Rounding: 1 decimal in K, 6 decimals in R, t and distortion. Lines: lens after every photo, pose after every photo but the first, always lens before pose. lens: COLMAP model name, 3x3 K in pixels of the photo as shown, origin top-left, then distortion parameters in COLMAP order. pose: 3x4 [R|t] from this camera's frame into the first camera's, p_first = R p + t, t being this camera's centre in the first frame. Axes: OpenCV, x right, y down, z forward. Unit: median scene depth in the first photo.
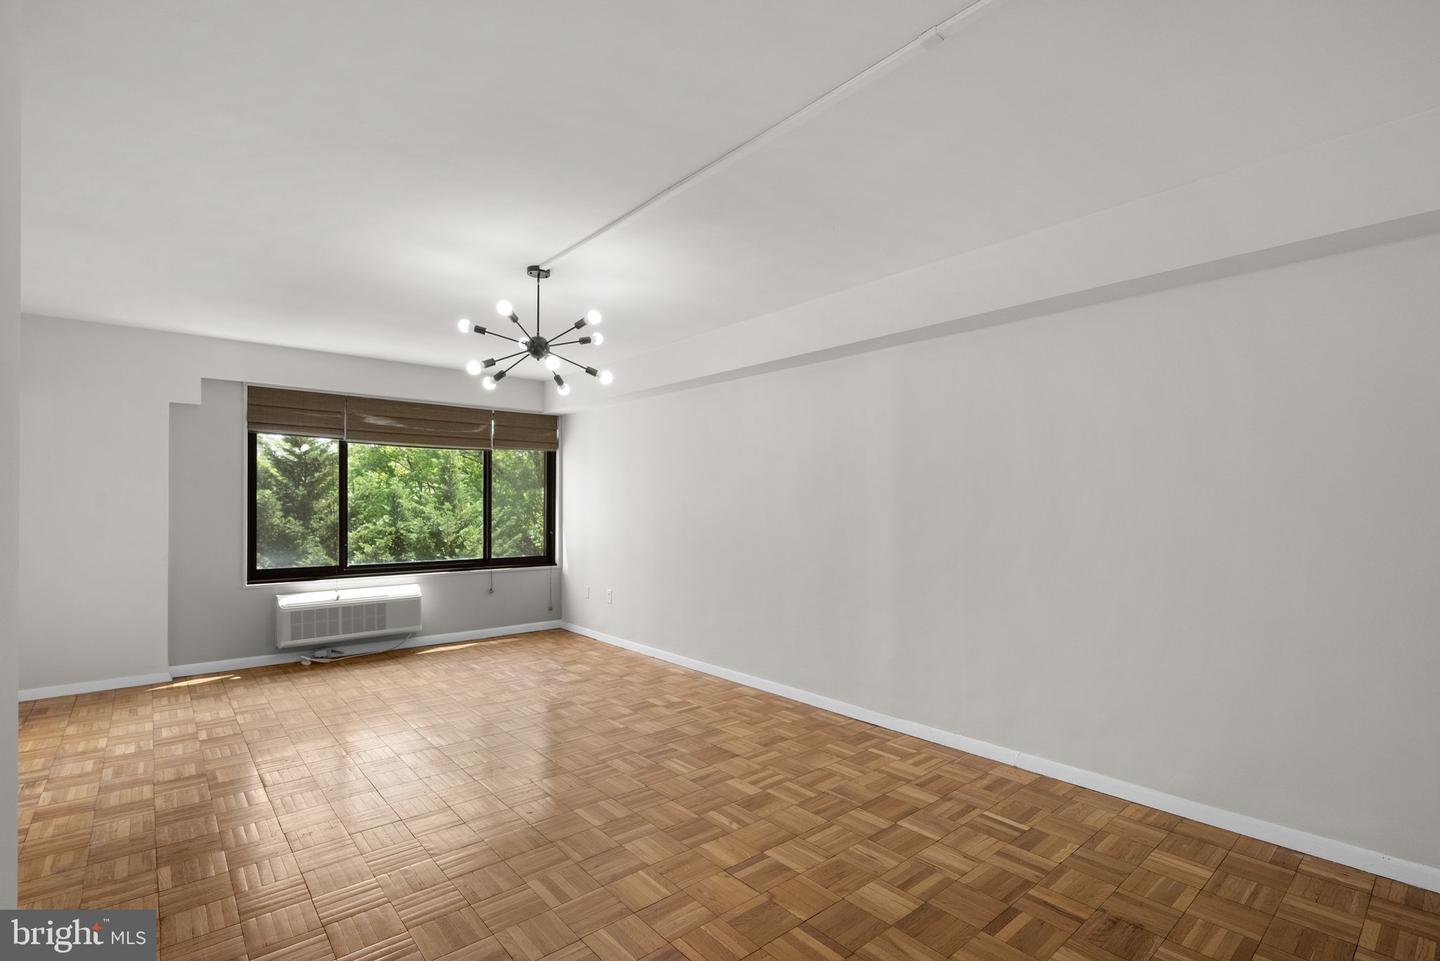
lens RADIAL K [[658.6, 0, 714.4], [0, 658.6, 502.4], [0, 0, 1]] dist [-0.003893, 0.003224]
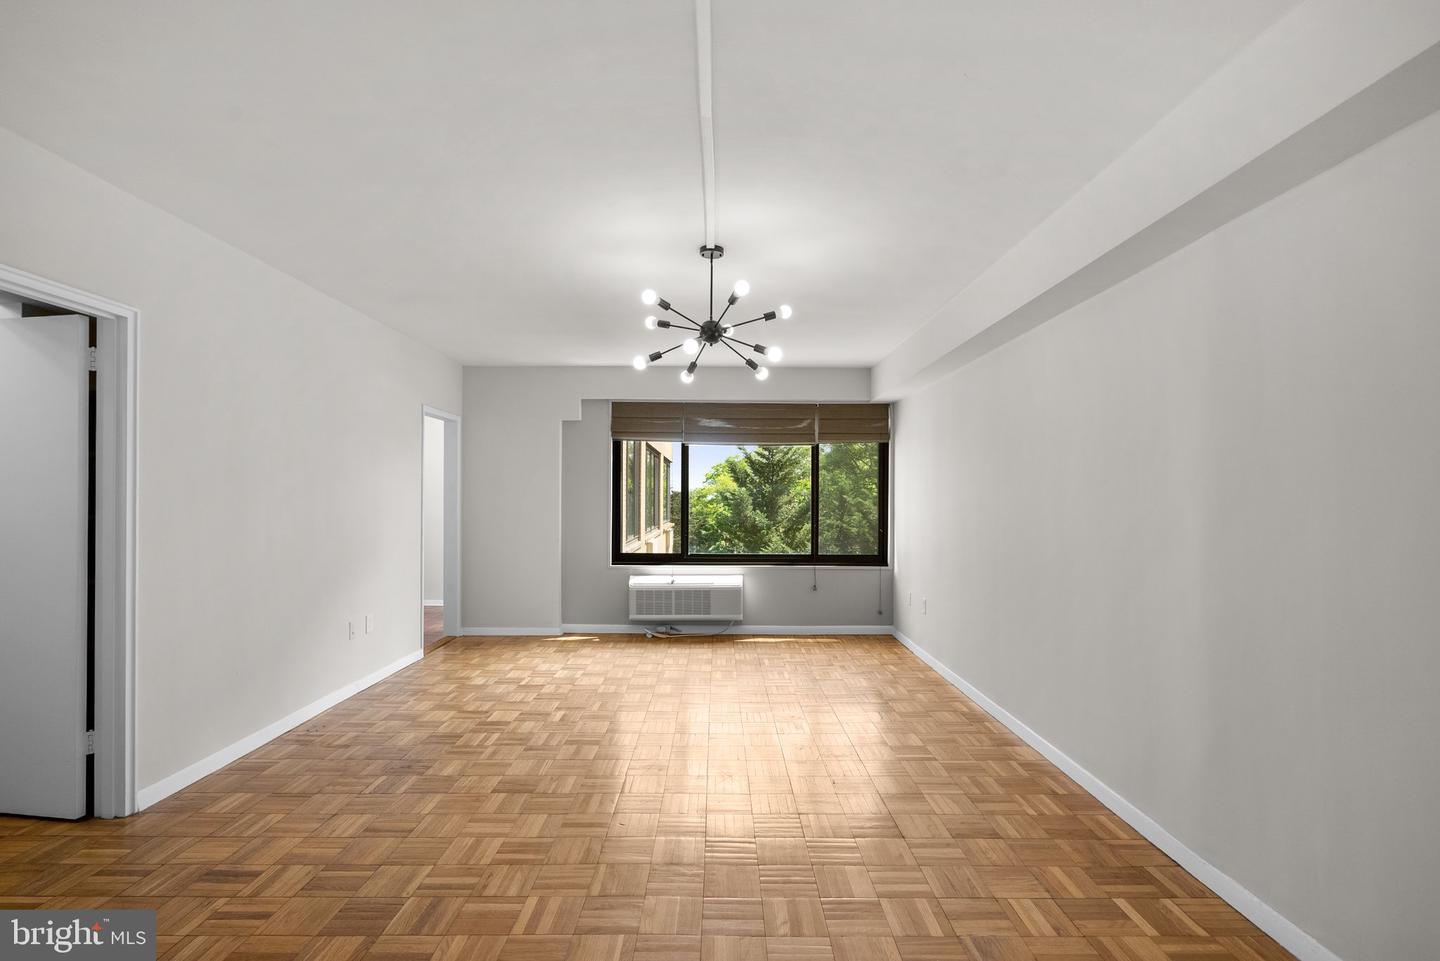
lens RADIAL K [[658.6, 0, 719.2], [0, 658.6, 499.0], [0, 0, 1]] dist [-0.003893, 0.003224]
pose [[0.763233, 0.000779, -0.646123, 0.228483], [0.000177, 0.999999, 0.001415, 0.000702], [0.646124, -0.001194, 0.763232, 0.191045]]
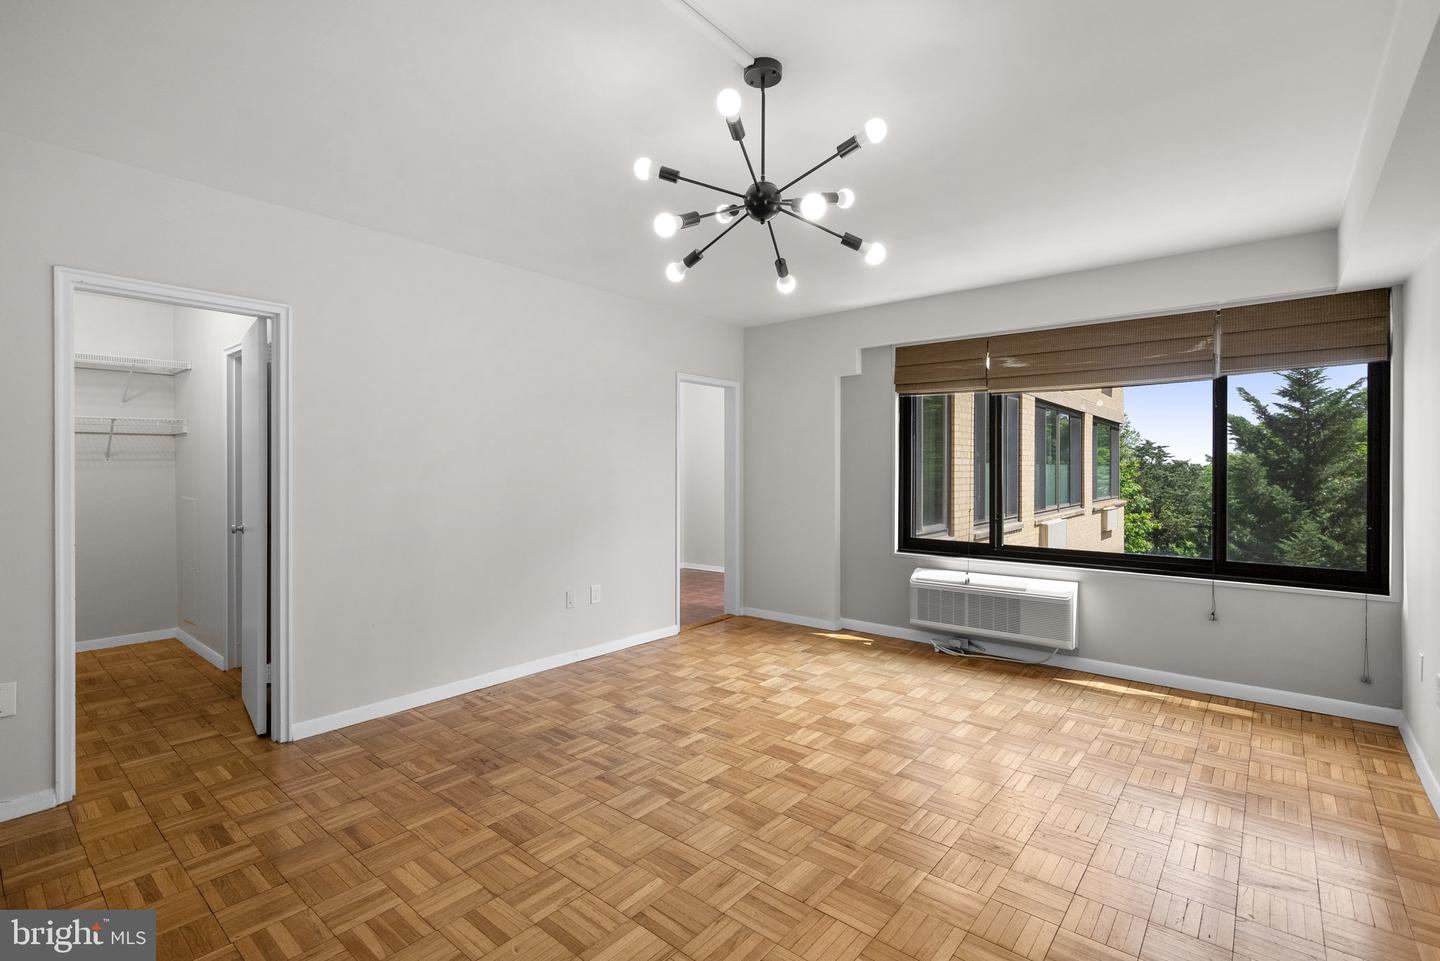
lens RADIAL K [[658.6, 0, 721.6], [0, 658.6, 468.7], [0, 0, 1]] dist [-0.003893, 0.003224]
pose [[0.173291, -0.002946, -0.984866, 0.200814], [0.002853, 0.999993, -0.002489, 0.003272], [0.984867, -0.002379, 0.173298, 0.564806]]
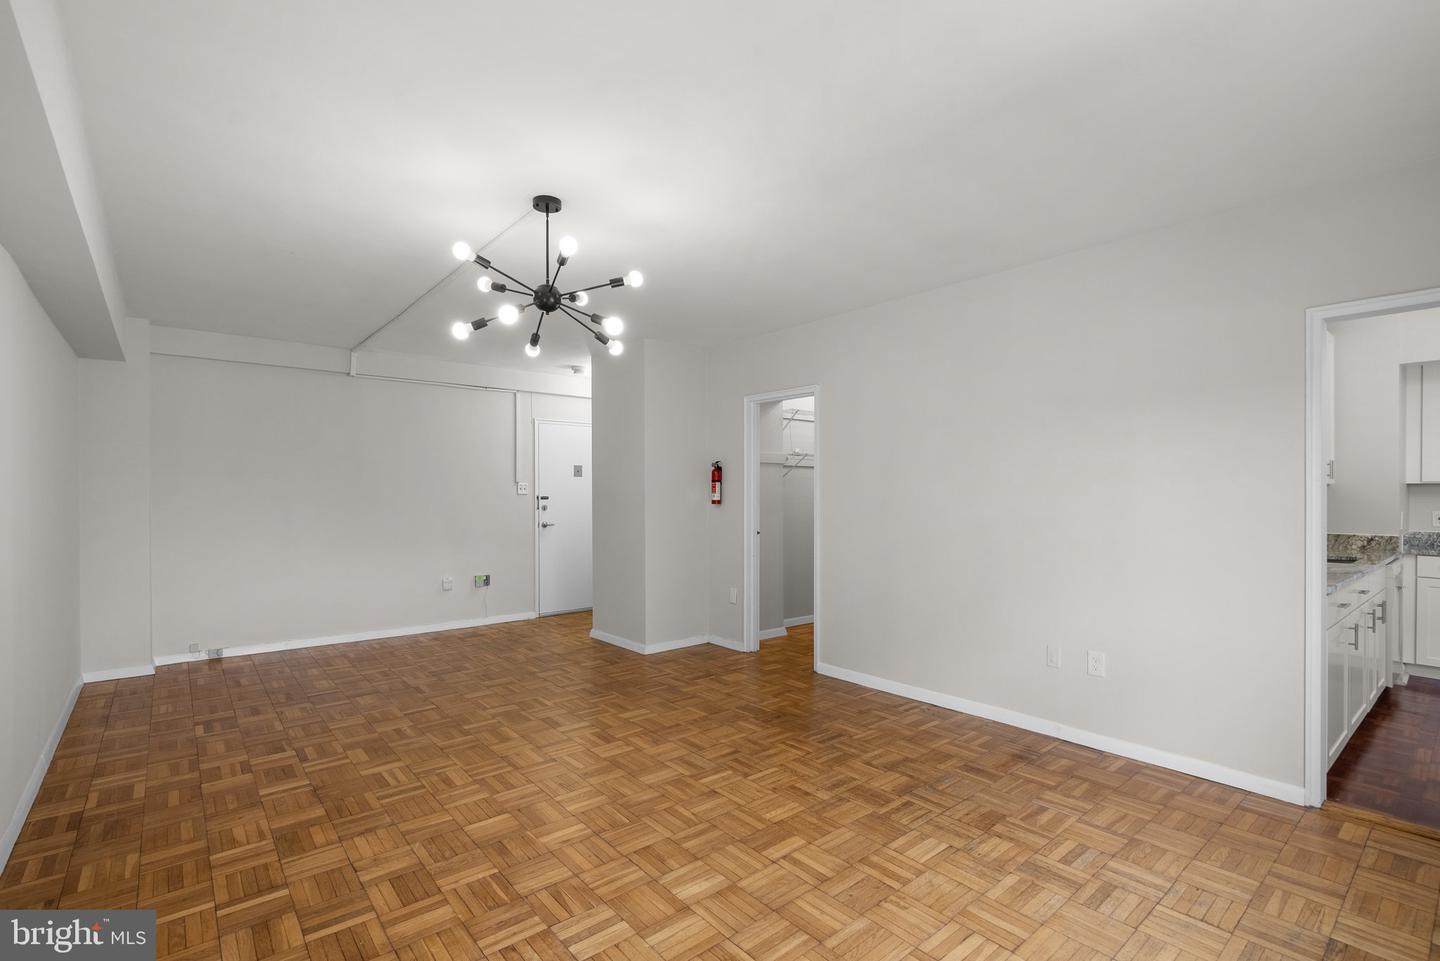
lens RADIAL K [[658.6, 0, 725.7], [0, 658.6, 489.0], [0, 0, 1]] dist [-0.003893, 0.003224]
pose [[-0.999999, -0.000724, -0.000935, -0.318640], [-0.000715, 0.999955, -0.009438, 0.001820], [0.000942, -0.009437, -0.999955, 1.189169]]
